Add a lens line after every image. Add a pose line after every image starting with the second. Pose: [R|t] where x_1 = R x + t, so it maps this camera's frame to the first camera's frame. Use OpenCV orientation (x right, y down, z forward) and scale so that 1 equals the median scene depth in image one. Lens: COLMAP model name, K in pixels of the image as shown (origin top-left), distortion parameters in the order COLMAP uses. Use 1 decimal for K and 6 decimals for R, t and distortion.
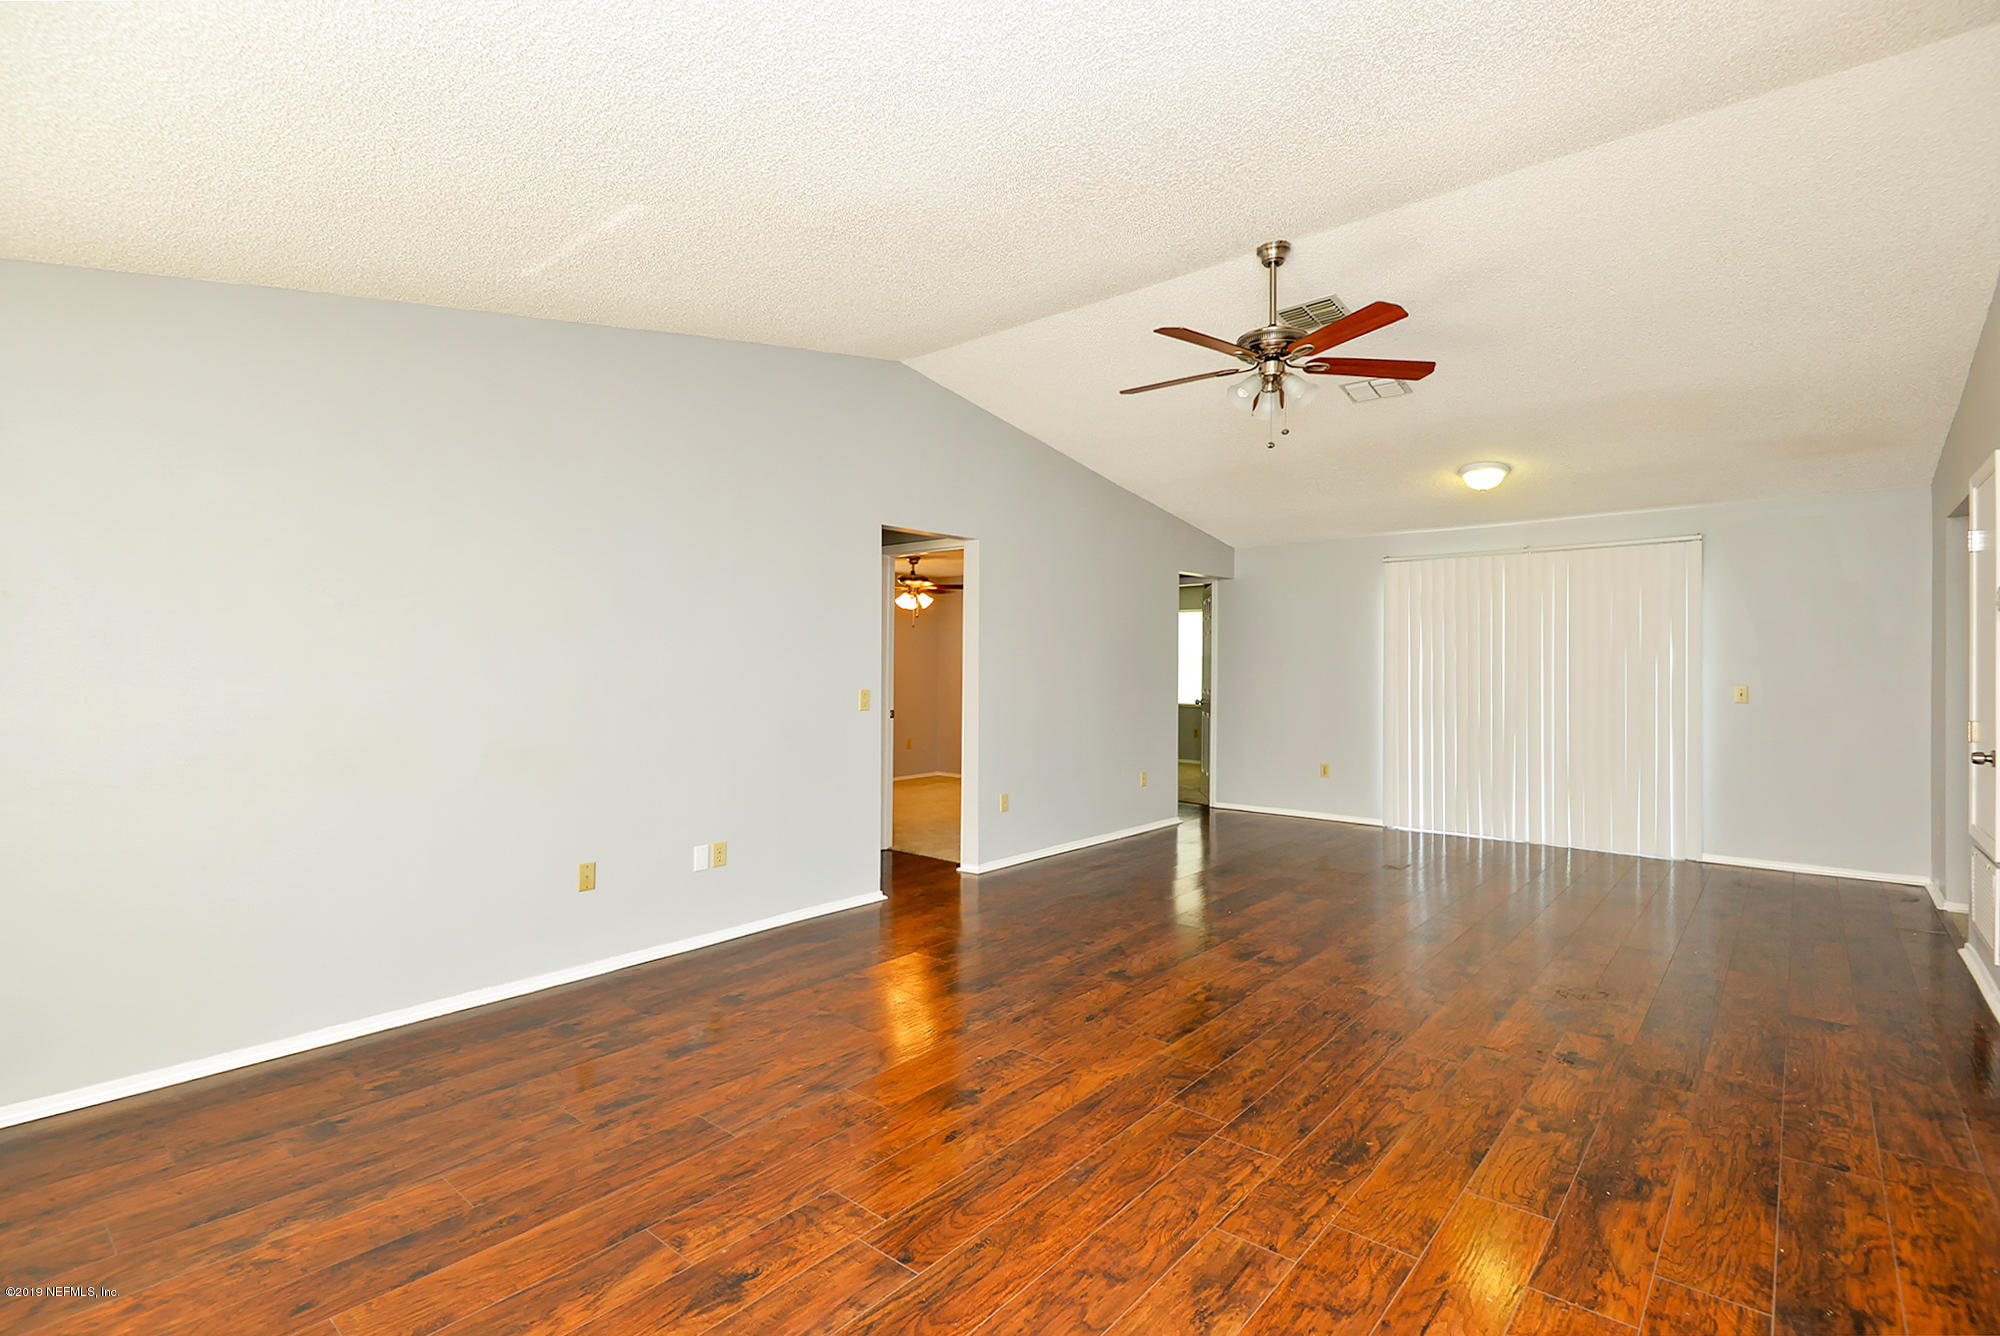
lens RADIAL K [[937.3, 0, 990.2], [0, 937.3, 671.8], [0, 0, 1]] dist [0.000078, -0.000845]
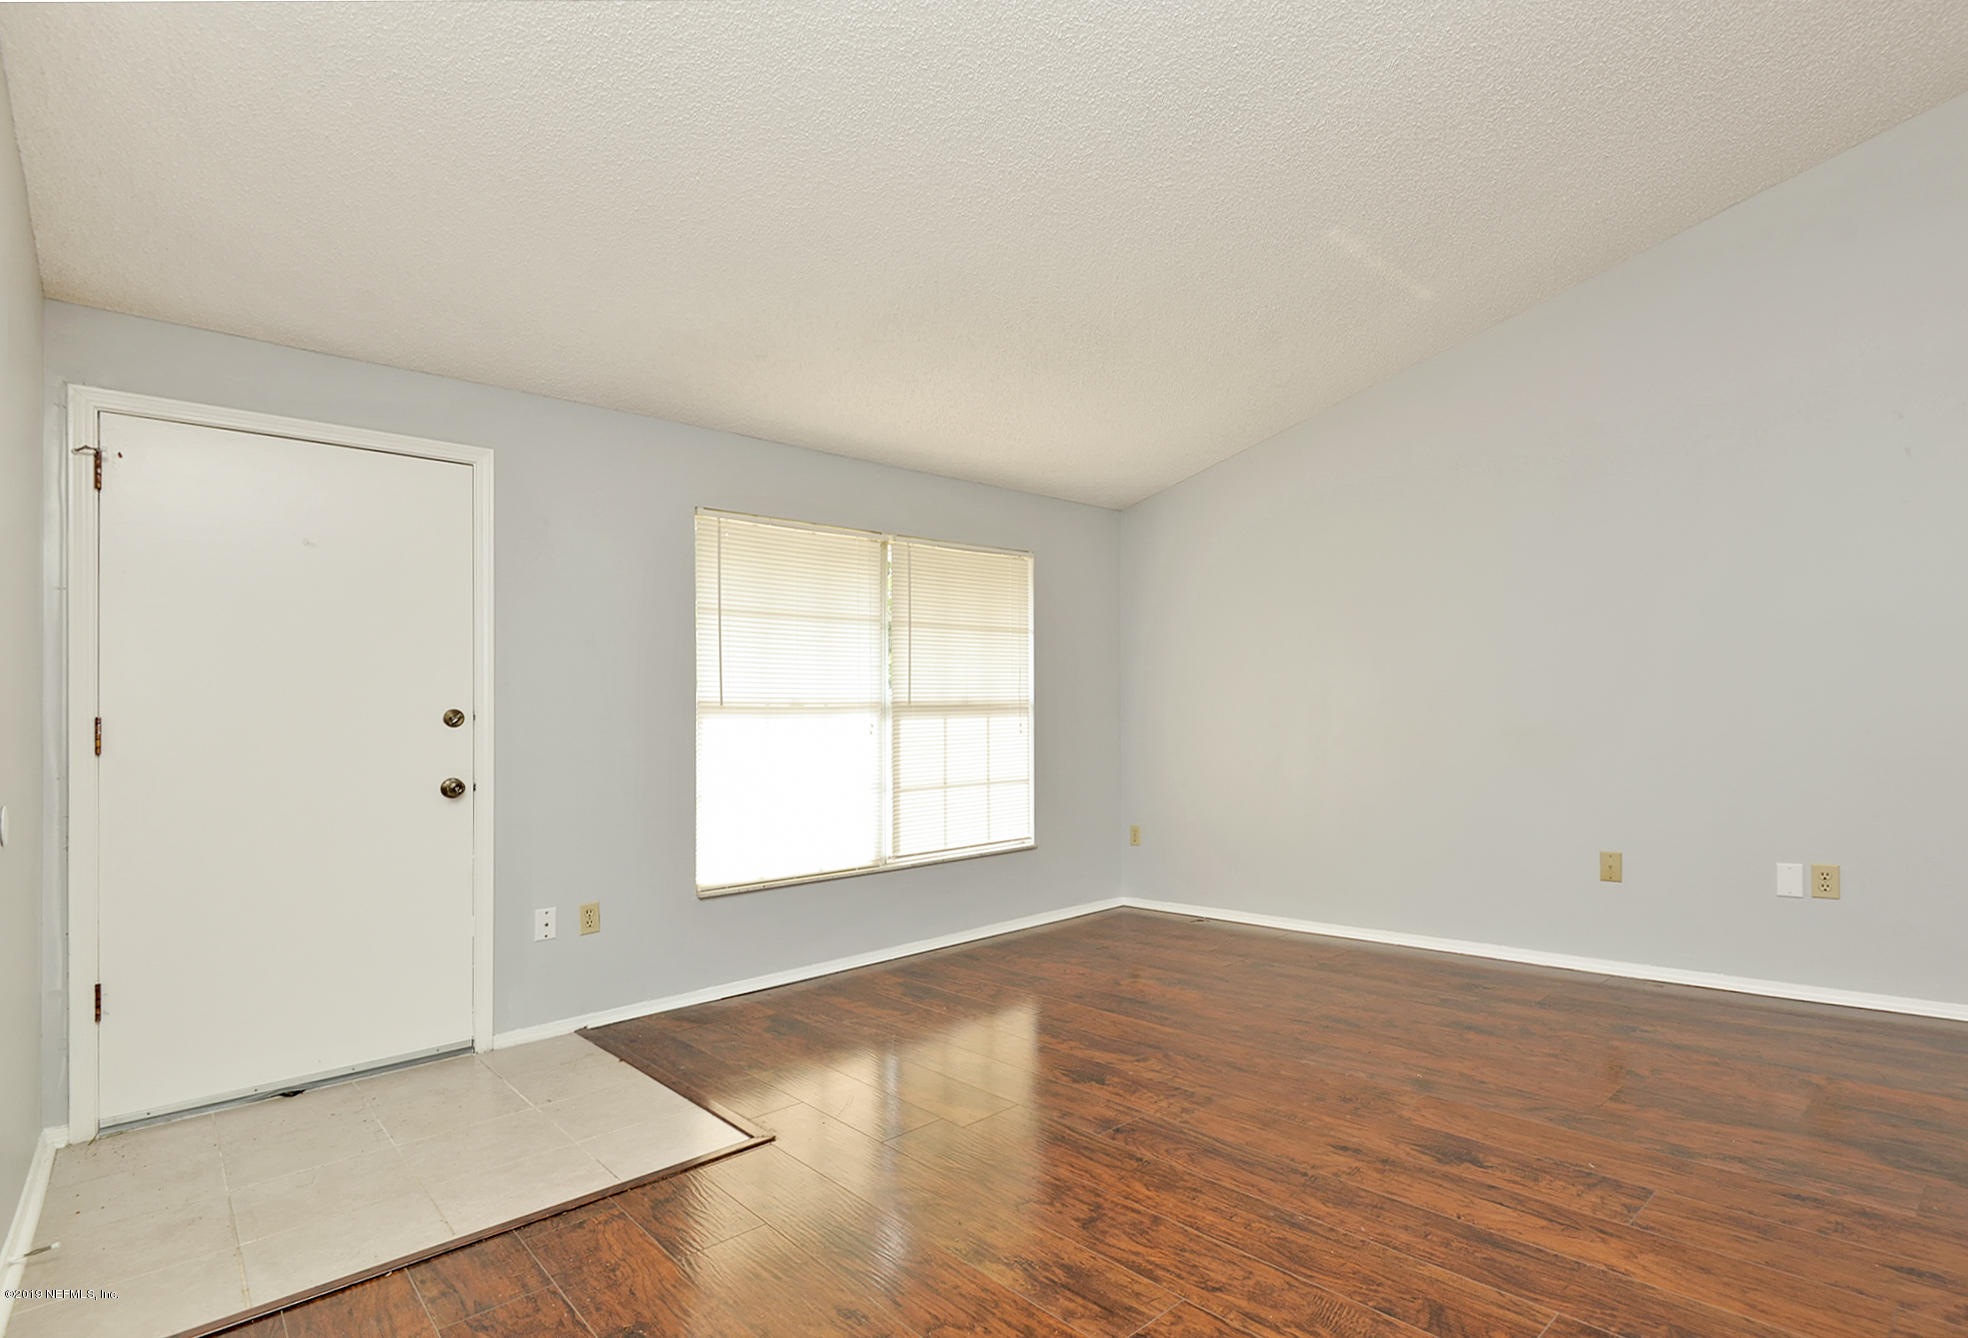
lens RADIAL K [[909.5, 0, 982.4], [0, 909.5, 675.4], [0, 0, 1]] dist [-0.000095, -0.001225]
pose [[-0.135994, -0.058931, -0.988955, 0.816606], [0.034349, 0.997349, -0.064154, 0.098500], [0.990114, -0.042694, -0.133609, 0.759928]]
